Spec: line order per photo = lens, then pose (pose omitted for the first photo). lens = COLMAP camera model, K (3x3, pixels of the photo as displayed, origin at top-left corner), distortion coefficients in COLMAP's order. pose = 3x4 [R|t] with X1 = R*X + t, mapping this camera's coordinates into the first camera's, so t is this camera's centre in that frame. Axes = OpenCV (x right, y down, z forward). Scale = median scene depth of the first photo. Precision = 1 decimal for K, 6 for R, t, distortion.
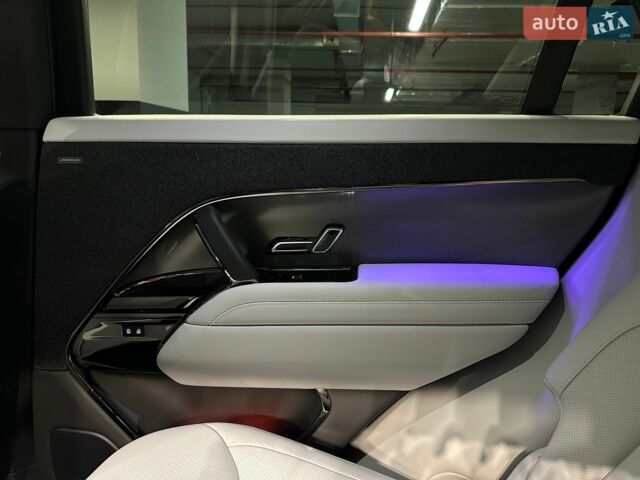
lens RADIAL K [[455.1, 0, 320.0], [0, 455.1, 240.0], [0, 0, 1]] dist [0.100181, -0.159627]
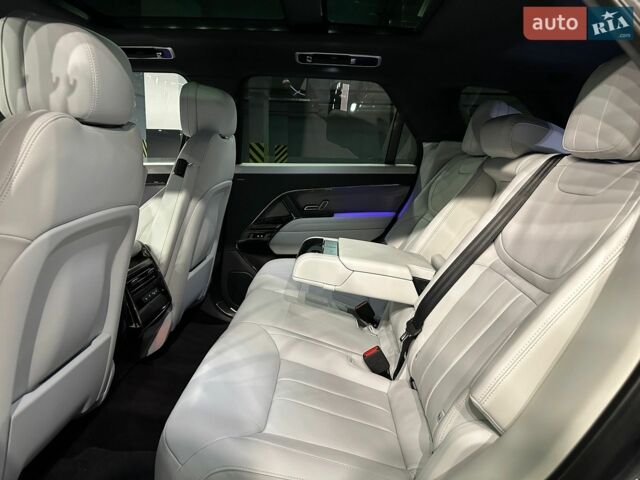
lens RADIAL K [[455.1, 0, 320.0], [0, 455.1, 240.0], [0, 0, 1]] dist [0.100181, -0.159627]
pose [[0.997599, -0.017041, 0.067132, -0.215955], [0.017113, 0.999853, -0.000497, 0.235407], [-0.067113, 0.001644, 0.997744, -2.026983]]
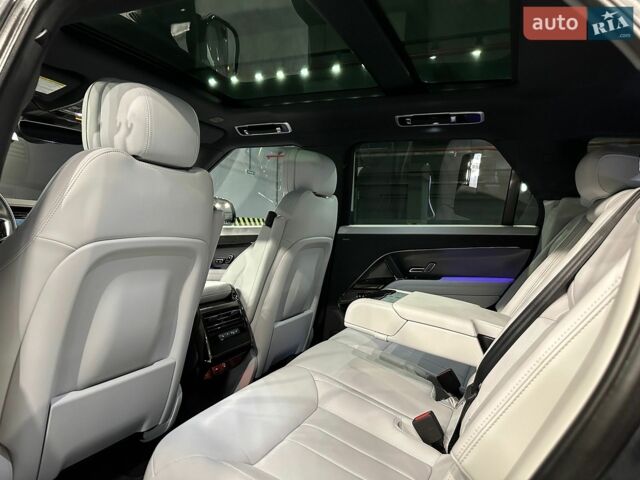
lens RADIAL K [[455.1, 0, 320.0], [0, 455.1, 240.0], [0, 0, 1]] dist [0.100181, -0.159627]
pose [[0.952765, 0.007361, -0.303619, 0.234313], [-0.064565, 0.981763, -0.178807, 0.389919], [0.296766, 0.189965, 0.935865, -1.929805]]
